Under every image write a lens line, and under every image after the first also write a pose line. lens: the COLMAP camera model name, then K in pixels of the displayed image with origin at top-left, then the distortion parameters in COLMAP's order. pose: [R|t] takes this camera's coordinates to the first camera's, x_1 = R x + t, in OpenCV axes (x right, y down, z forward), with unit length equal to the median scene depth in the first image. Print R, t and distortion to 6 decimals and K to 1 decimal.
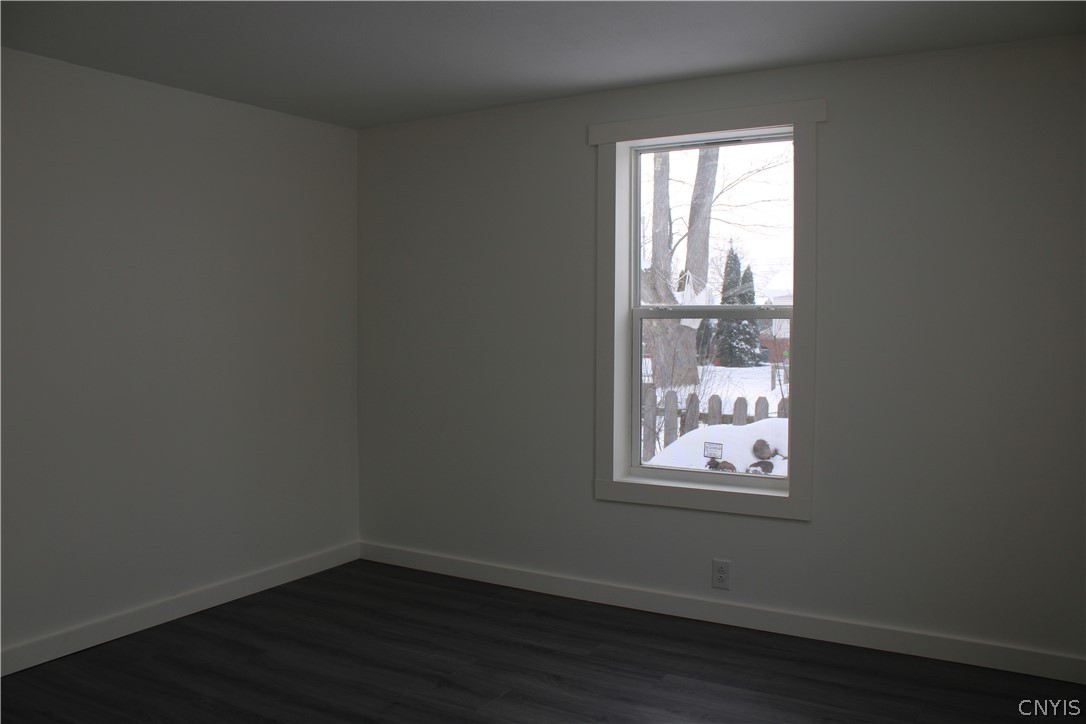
lens RADIAL K [[904.4, 0, 536.8], [0, 904.4, 364.8], [0, 0, 1]] dist [-0.169947, 0.155416]
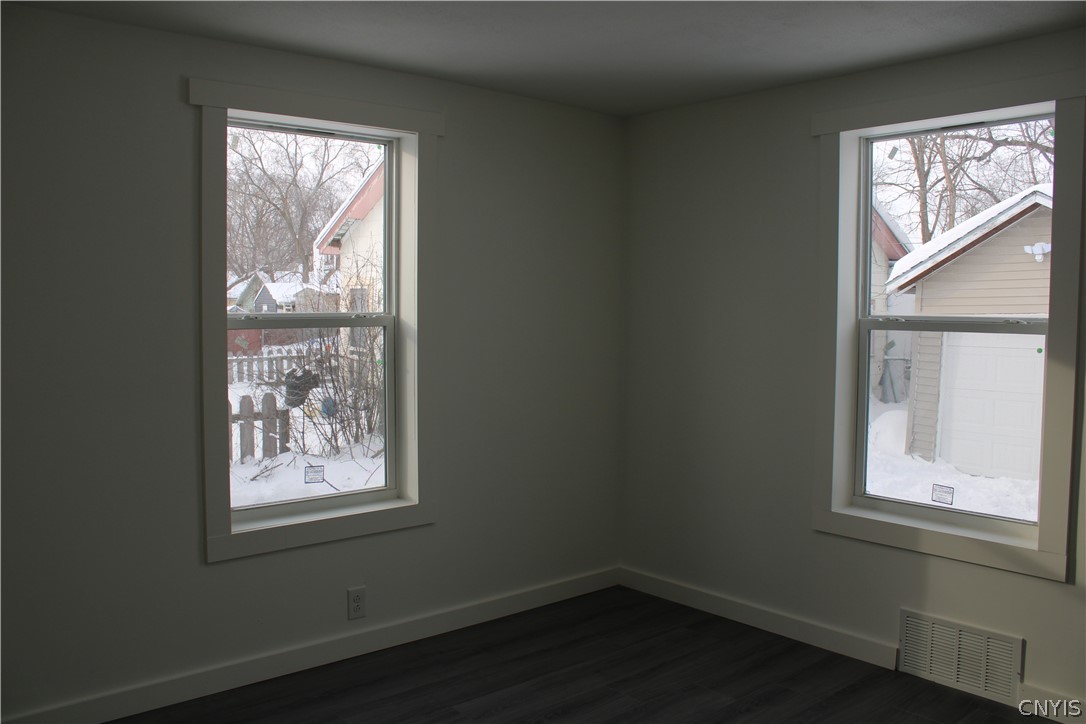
lens RADIAL K [[904.4, 0, 536.8], [0, 904.4, 364.8], [0, 0, 1]] dist [-0.169947, 0.155416]
pose [[0.317875, -0.060911, 0.946174, -0.594132], [0.048717, 0.997665, 0.047859, -0.047842], [-0.946880, 0.030882, 0.320100, 0.516703]]
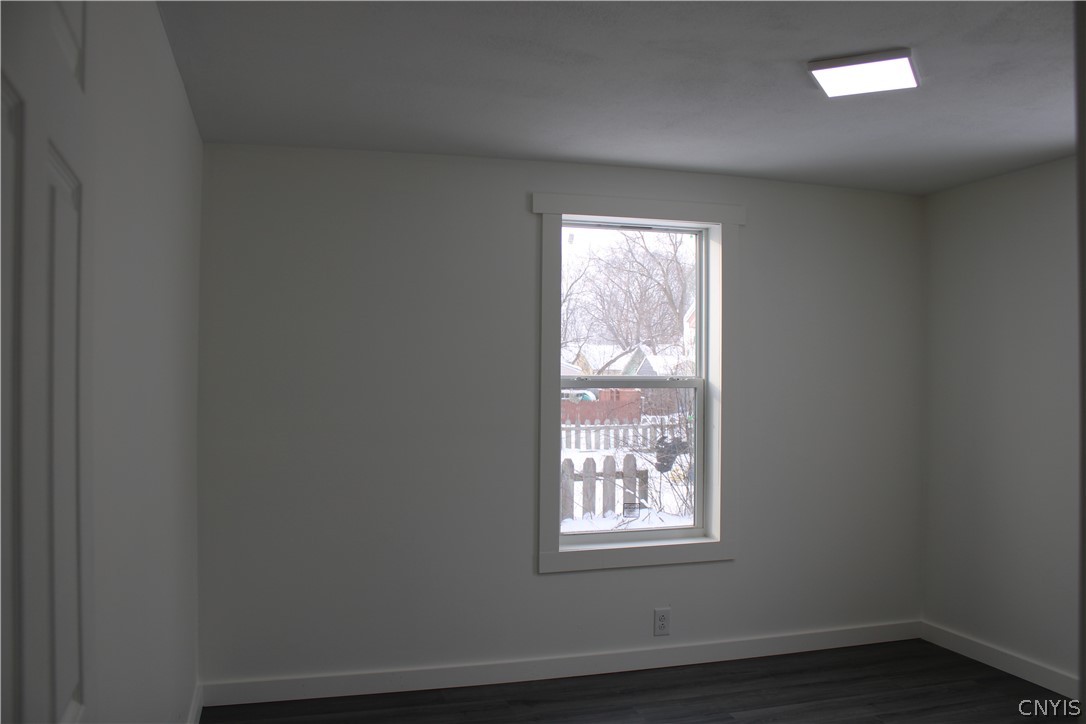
lens RADIAL K [[904.4, 0, 536.8], [0, 904.4, 364.8], [0, 0, 1]] dist [-0.169947, 0.155416]
pose [[0.678653, 0.013418, 0.734337, -0.700223], [0.035889, 0.998033, -0.051404, -0.028468], [-0.733582, 0.061240, 0.676836, 0.354746]]
